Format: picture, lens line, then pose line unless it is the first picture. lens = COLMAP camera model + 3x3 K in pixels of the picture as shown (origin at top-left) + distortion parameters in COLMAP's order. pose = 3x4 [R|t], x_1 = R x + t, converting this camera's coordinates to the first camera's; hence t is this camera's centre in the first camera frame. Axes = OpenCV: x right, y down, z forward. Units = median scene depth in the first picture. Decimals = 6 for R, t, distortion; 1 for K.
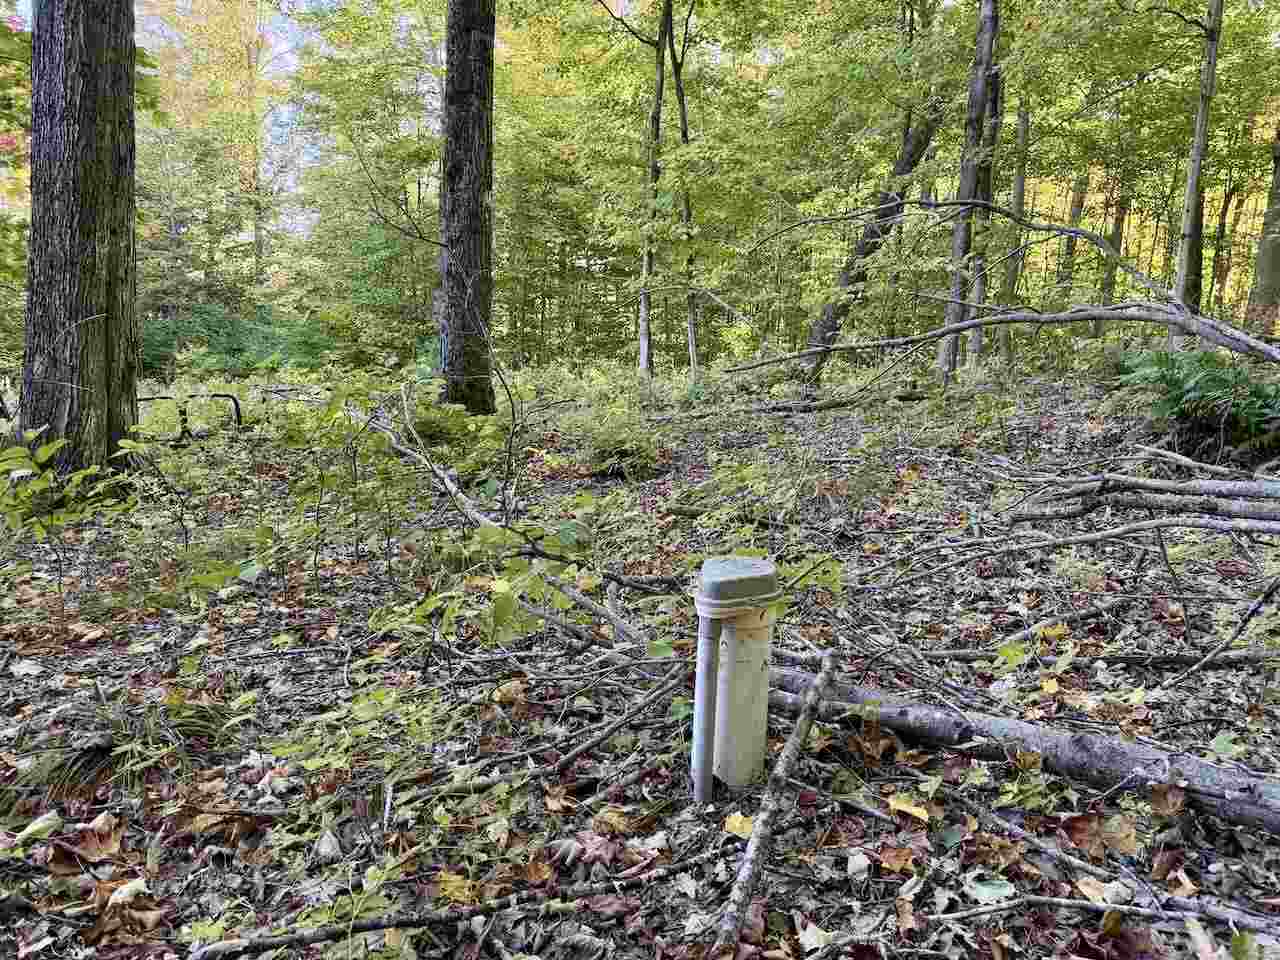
lens RADIAL K [[899.5, 0, 642.8], [0, 899.5, 485.8], [0, 0, 1]] dist [0.043719, -0.043050]
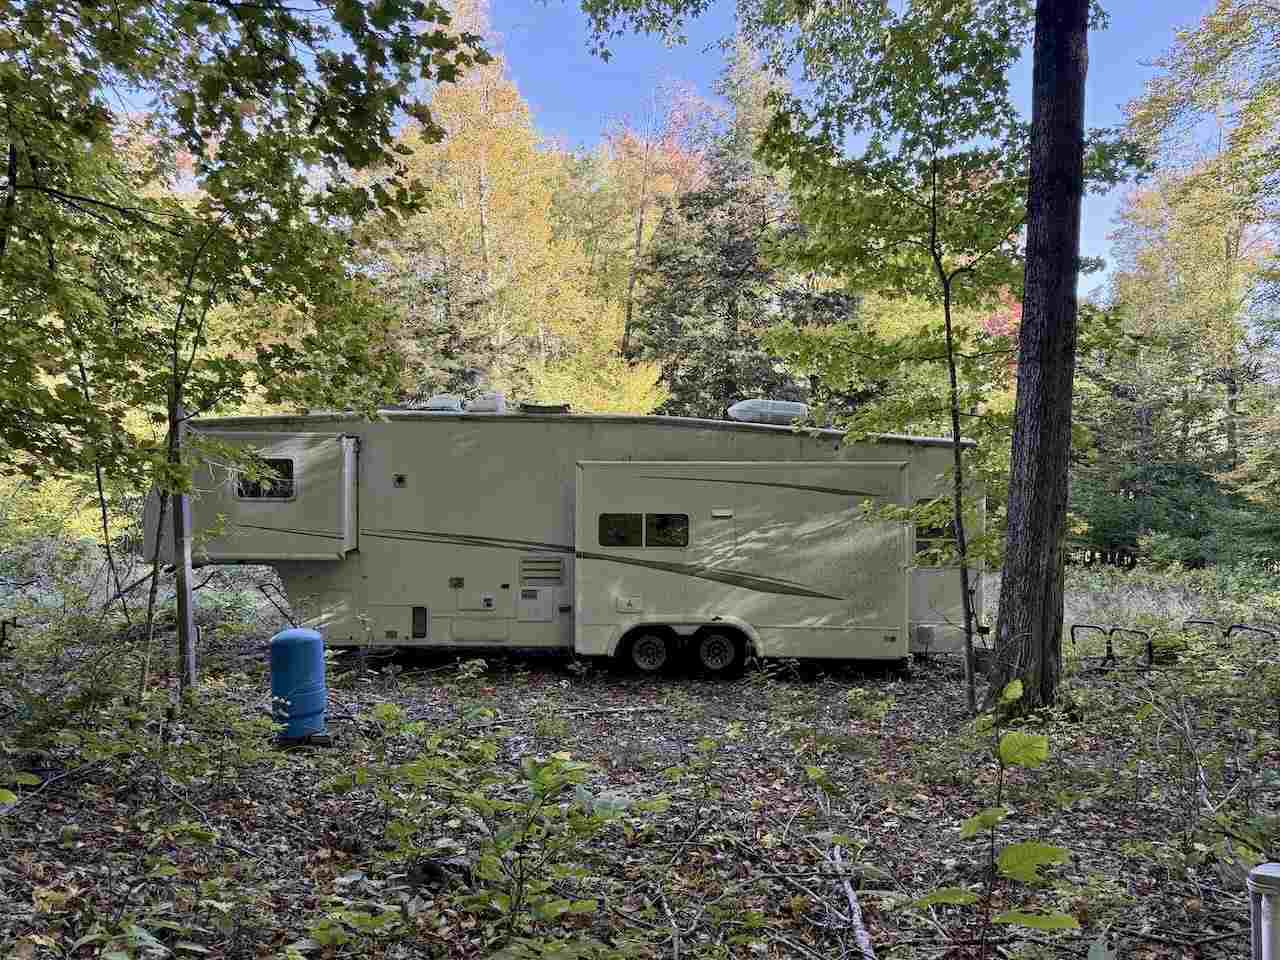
lens RADIAL K [[899.5, 0, 642.8], [0, 899.5, 485.8], [0, 0, 1]] dist [0.043719, -0.043050]
pose [[0.554114, -0.035463, -0.831685, 0.762807], [-0.109654, 0.987277, -0.115155, -0.271884], [0.825187, 0.155007, 0.543175, -1.044568]]
